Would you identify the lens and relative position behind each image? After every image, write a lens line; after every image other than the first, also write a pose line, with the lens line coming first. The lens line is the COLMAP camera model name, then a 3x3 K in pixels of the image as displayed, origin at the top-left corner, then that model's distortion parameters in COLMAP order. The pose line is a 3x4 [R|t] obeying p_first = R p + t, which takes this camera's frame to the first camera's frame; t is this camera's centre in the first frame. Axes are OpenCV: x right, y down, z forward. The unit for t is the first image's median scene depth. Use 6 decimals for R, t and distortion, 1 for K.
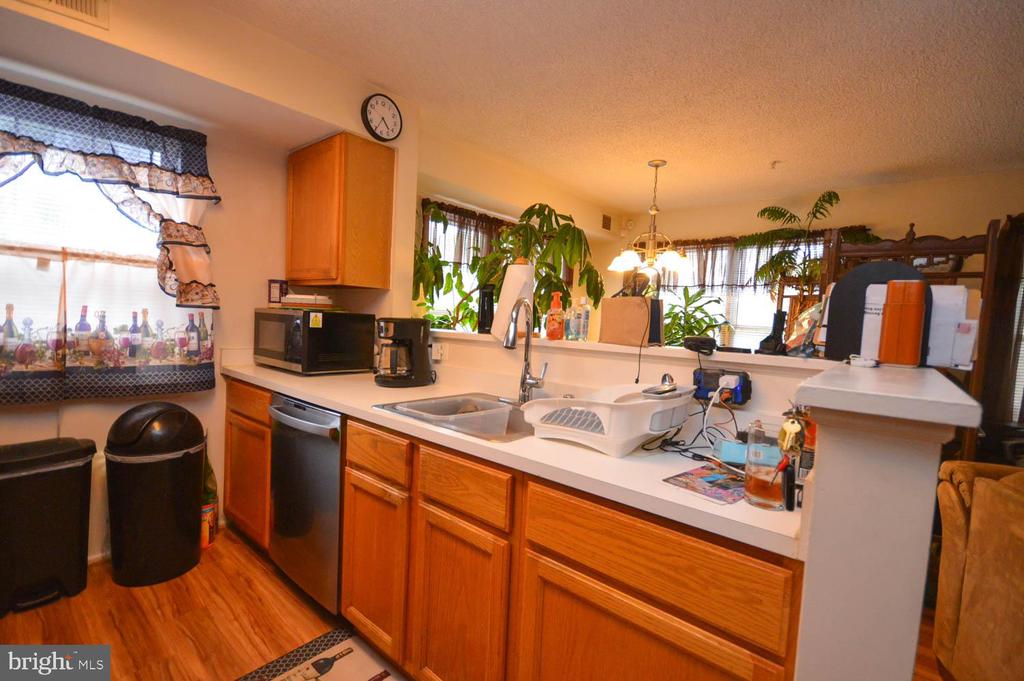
lens RADIAL K [[454.2, 0, 512.5], [0, 454.2, 347.5], [0, 0, 1]] dist [-0.006908, -0.002684]
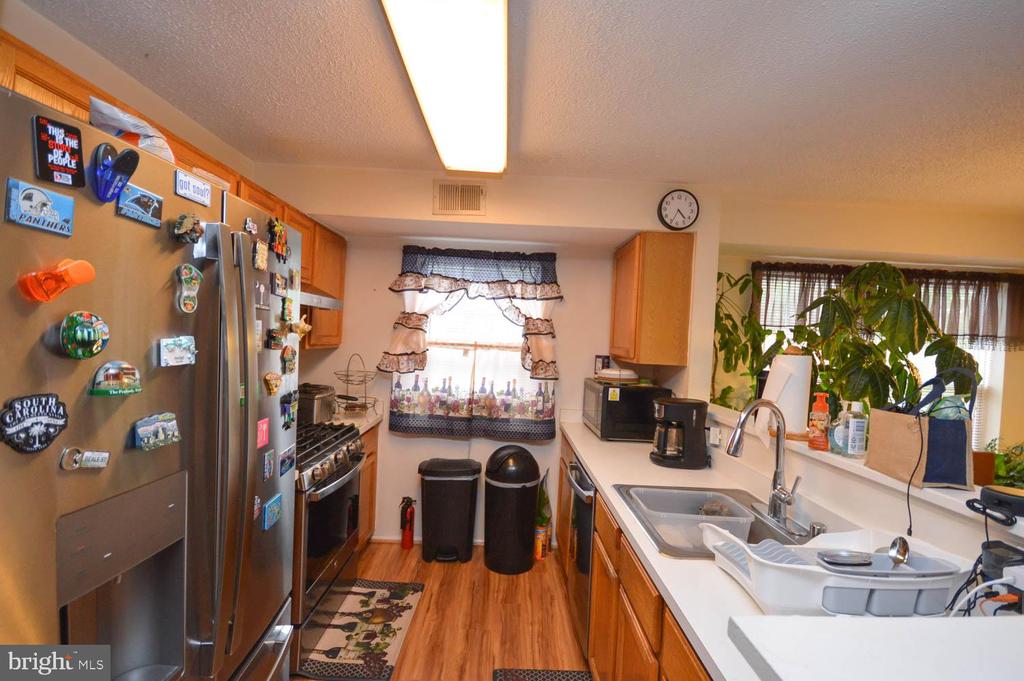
lens RADIAL K [[454.2, 0, 517.0], [0, 454.2, 348.9], [0, 0, 1]] dist [-0.006908, -0.002684]
pose [[0.658993, -0.001847, -0.752147, 0.297750], [-0.060586, 0.996617, -0.055529, -0.101895], [0.749705, 0.082163, 0.656652, 0.031690]]
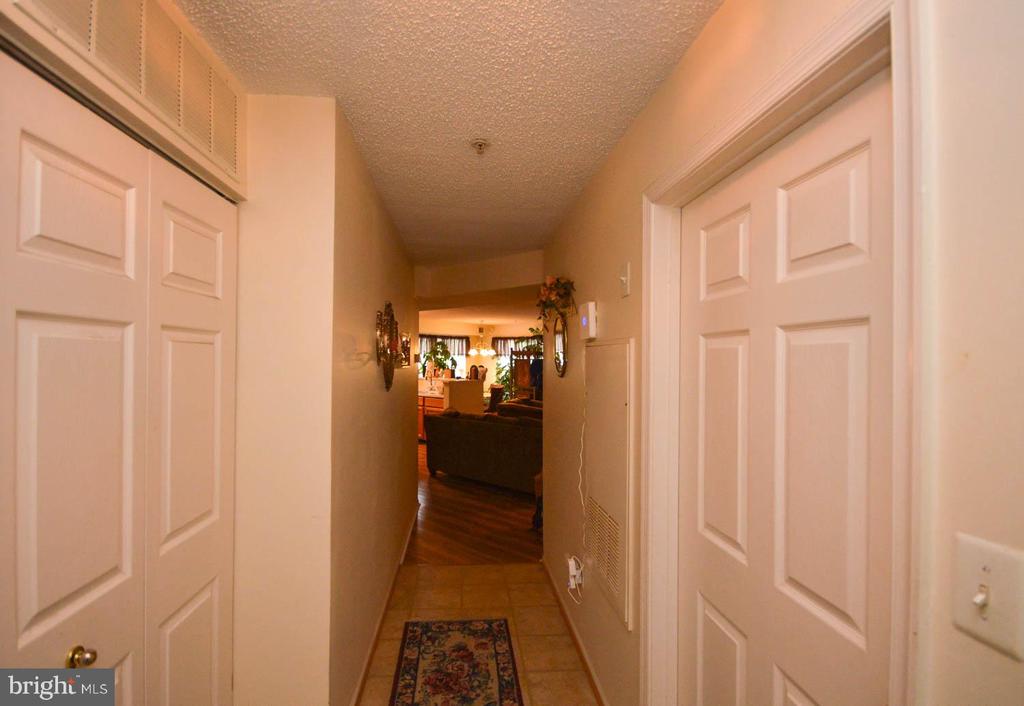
lens RADIAL K [[485.4, 0, 508.7], [0, 485.4, 356.0], [0, 0, 1]] dist [-0.000442, -0.000002]
pose [[0.998871, -0.042764, 0.020672, 0.640499], [0.044104, 0.996613, -0.069413, 0.121446], [-0.017634, 0.070247, 0.997374, -3.515184]]
